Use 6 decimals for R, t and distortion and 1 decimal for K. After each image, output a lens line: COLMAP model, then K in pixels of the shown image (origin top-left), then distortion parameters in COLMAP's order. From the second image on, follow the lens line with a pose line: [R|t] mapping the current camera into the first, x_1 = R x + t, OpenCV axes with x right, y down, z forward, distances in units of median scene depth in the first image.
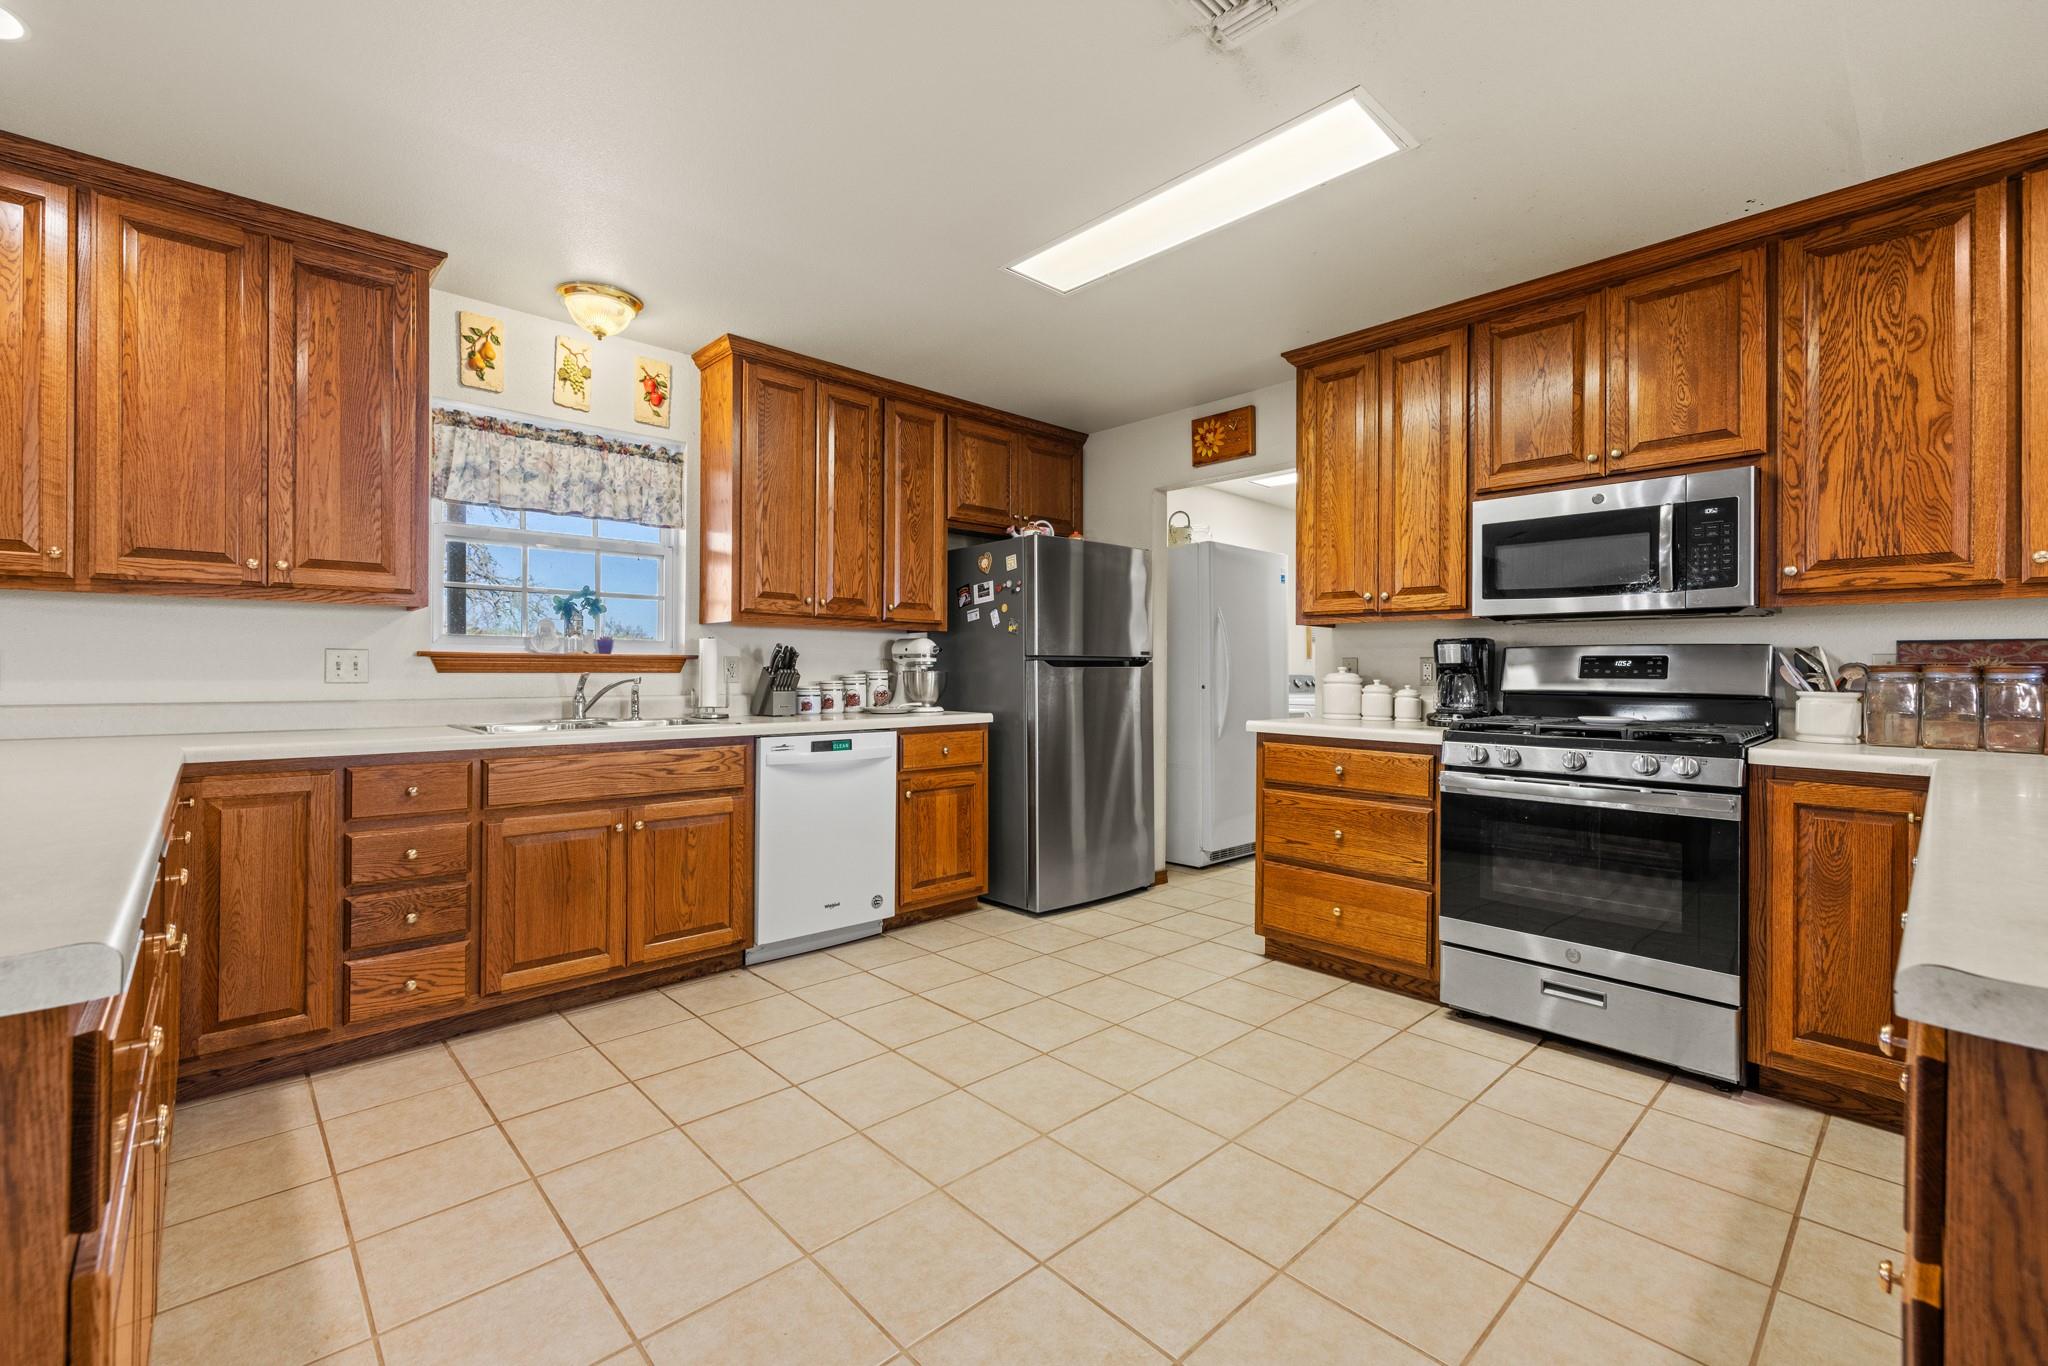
lens RADIAL K [[869.7, 0, 1024.0], [0, 869.7, 683.0], [0, 0, 1]] dist [0.000768, 0.000017]
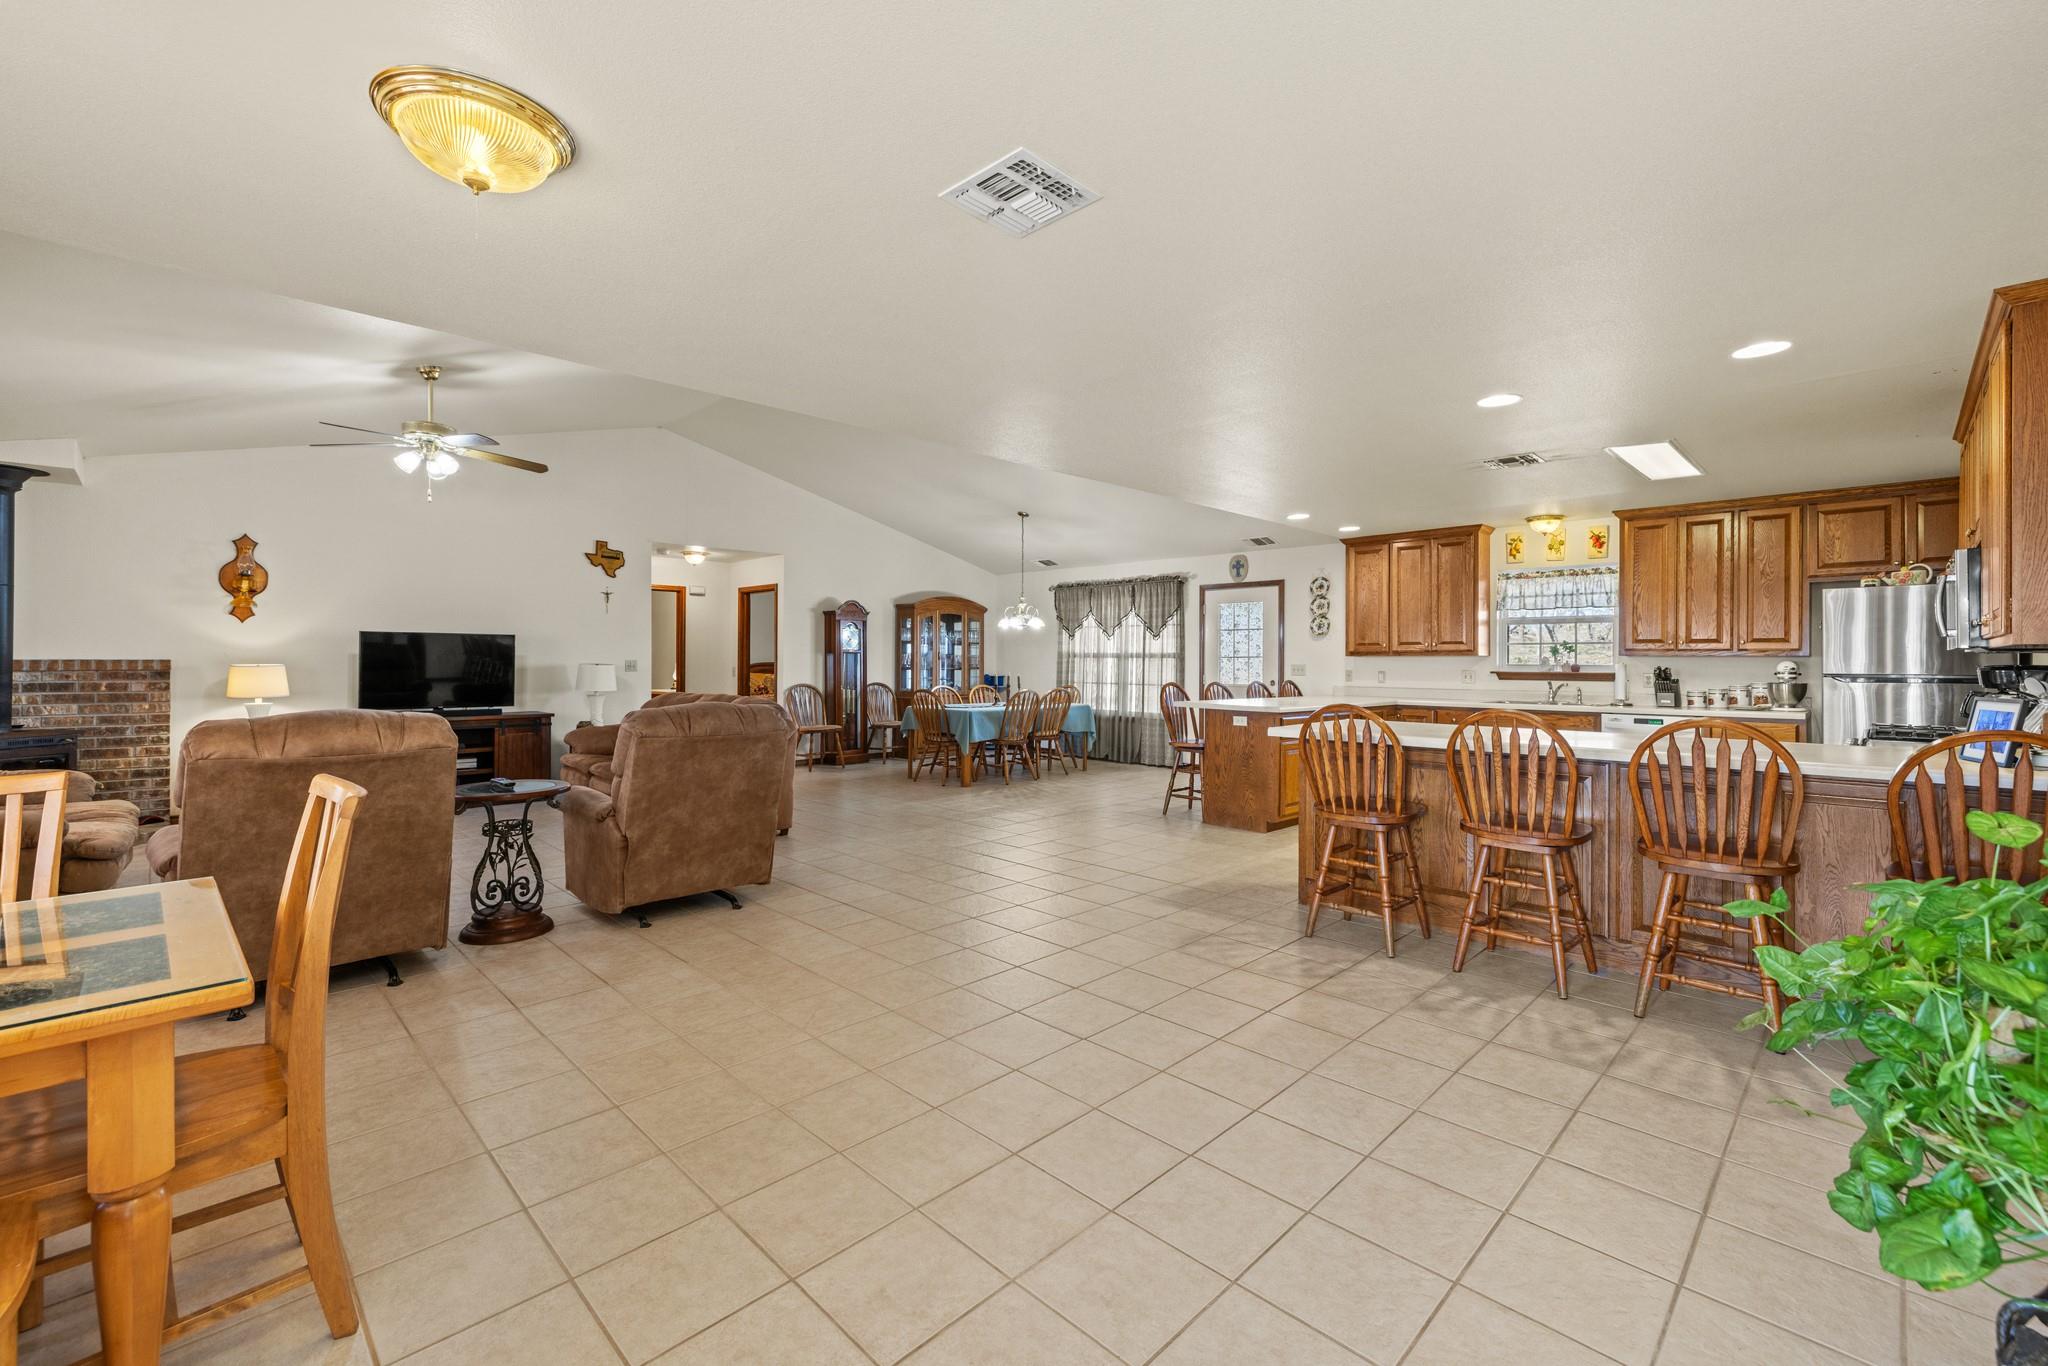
lens RADIAL K [[869.7, 0, 1024.0], [0, 869.7, 683.0], [0, 0, 1]] dist [0.000768, 0.000017]
pose [[0.035280, 0.015482, -0.999258, 1.574709], [-0.017400, 0.999738, 0.014875, -0.014889], [0.999226, 0.016862, 0.035540, -0.400005]]
